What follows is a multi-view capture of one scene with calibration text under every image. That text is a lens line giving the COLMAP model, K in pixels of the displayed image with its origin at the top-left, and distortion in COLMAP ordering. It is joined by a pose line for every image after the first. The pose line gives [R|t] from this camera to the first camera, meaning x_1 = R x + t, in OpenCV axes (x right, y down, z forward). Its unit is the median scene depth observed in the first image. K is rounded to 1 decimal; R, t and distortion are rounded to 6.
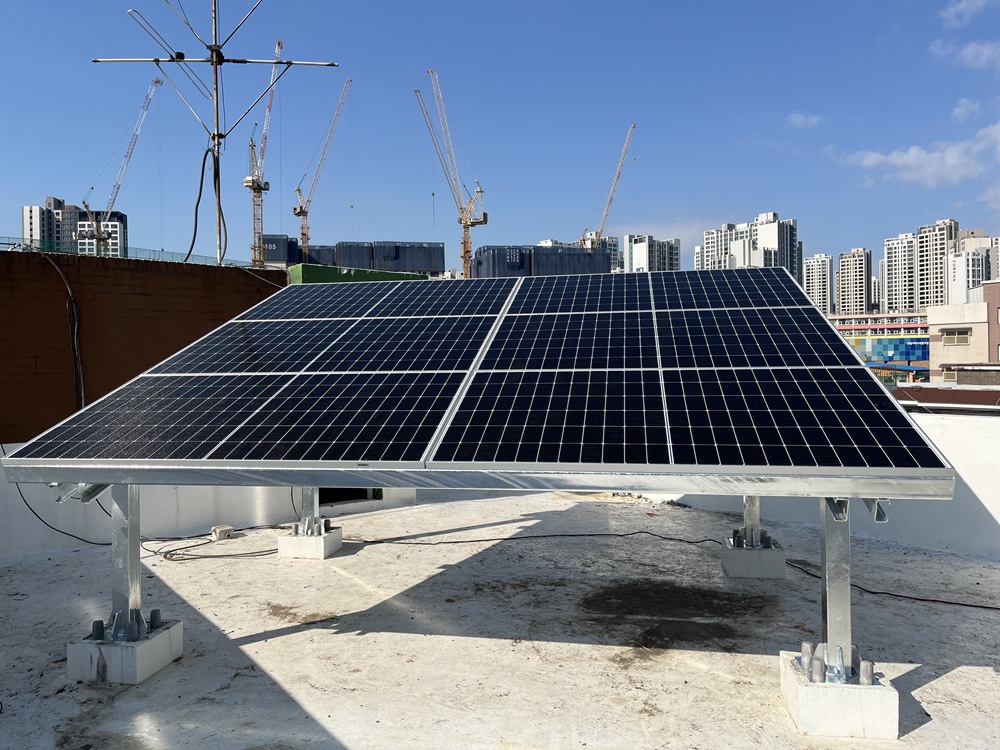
lens RADIAL K [[761.0, 0, 494.7], [0, 761.0, 365.7], [0, 0, 1]] dist [0.068903, -0.092260]
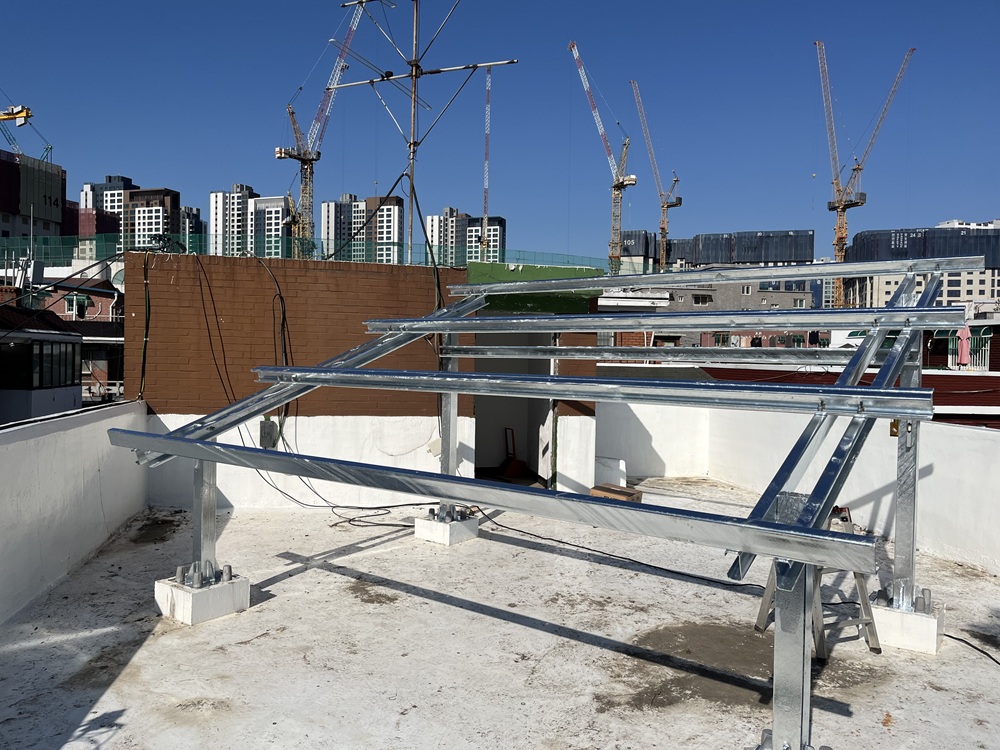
lens RADIAL K [[762.0, 0, 491.0], [0, 762.0, 373.3], [0, 0, 1]] dist [0.070643, -0.094870]
pose [[0.892616, 0.039779, -0.449059, 0.312396], [-0.032021, 0.999178, 0.024860, -0.009842], [0.449679, -0.007811, 0.893156, 0.109323]]
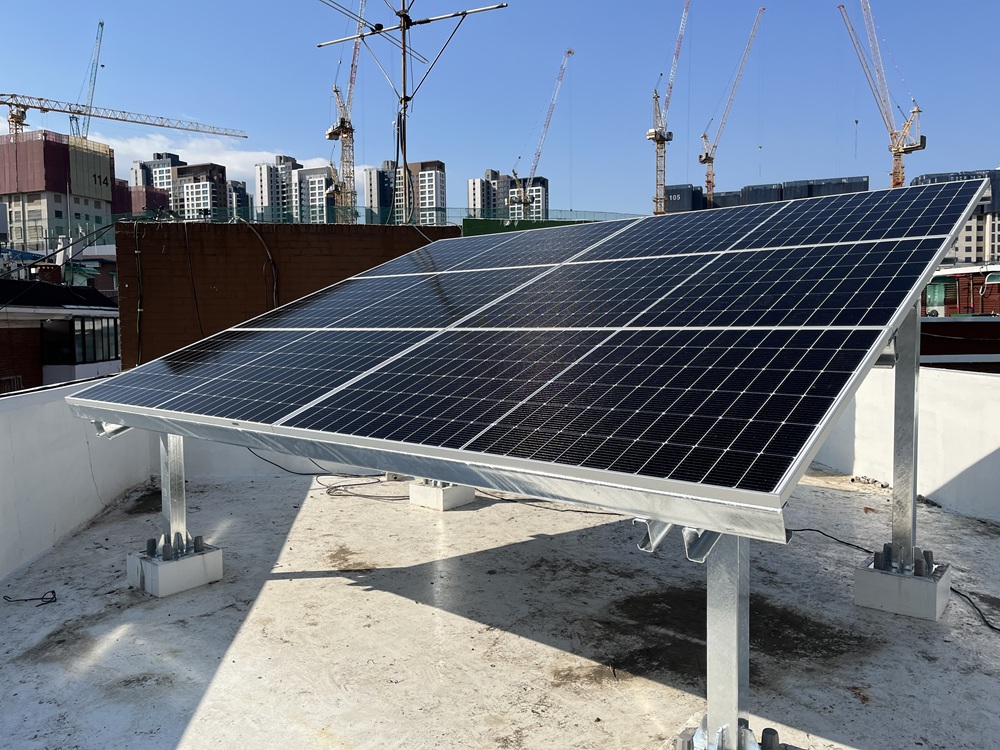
lens RADIAL K [[761.0, 0, 494.7], [0, 761.0, 365.7], [0, 0, 1]] dist [0.068903, -0.092260]
pose [[0.865959, 0.031967, -0.499092, 0.368607], [0.000127, 0.997941, 0.064139, -0.005823], [0.500115, -0.055606, 0.864172, 0.186214]]
